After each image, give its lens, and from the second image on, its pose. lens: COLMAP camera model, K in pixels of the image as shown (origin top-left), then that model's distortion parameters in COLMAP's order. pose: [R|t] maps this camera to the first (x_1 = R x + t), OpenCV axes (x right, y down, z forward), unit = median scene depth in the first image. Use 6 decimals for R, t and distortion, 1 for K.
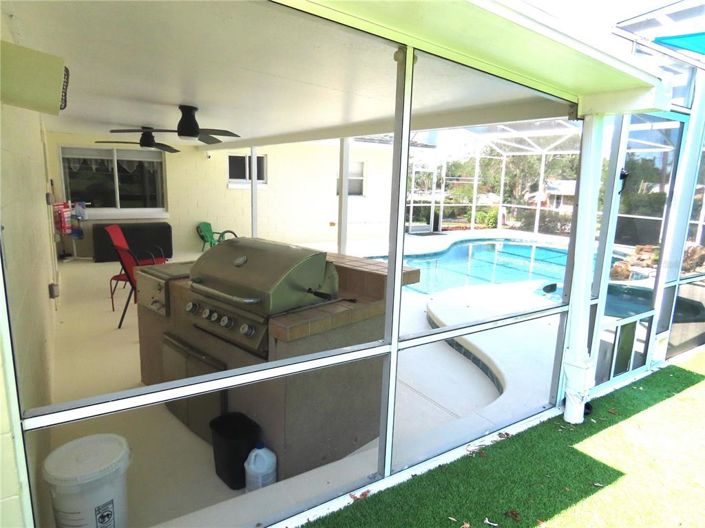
lens RADIAL K [[443.9, 0, 352.5], [0, 443.9, 264.0], [0, 0, 1]] dist [-0.009339, -0.001427]
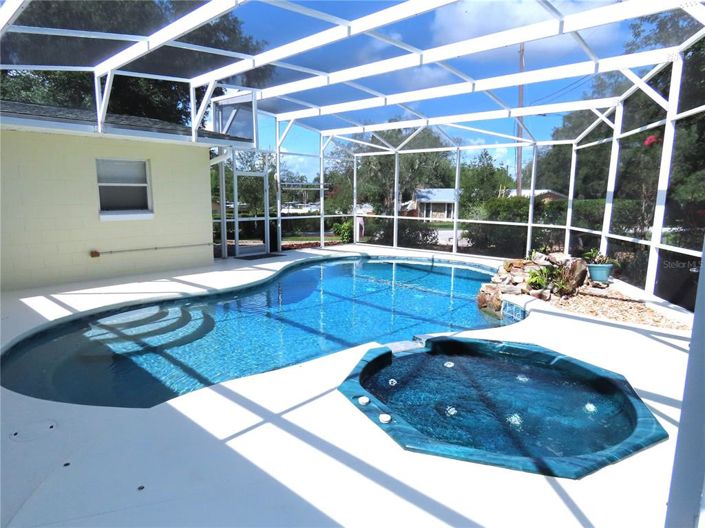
lens RADIAL K [[443.9, 0, 352.5], [0, 443.9, 264.0], [0, 0, 1]] dist [-0.009339, -0.001427]
pose [[0.966833, -0.064525, 0.247124, 0.123883], [0.071748, 0.997216, -0.020324, -0.025489], [-0.245125, 0.037381, 0.968771, 0.202477]]
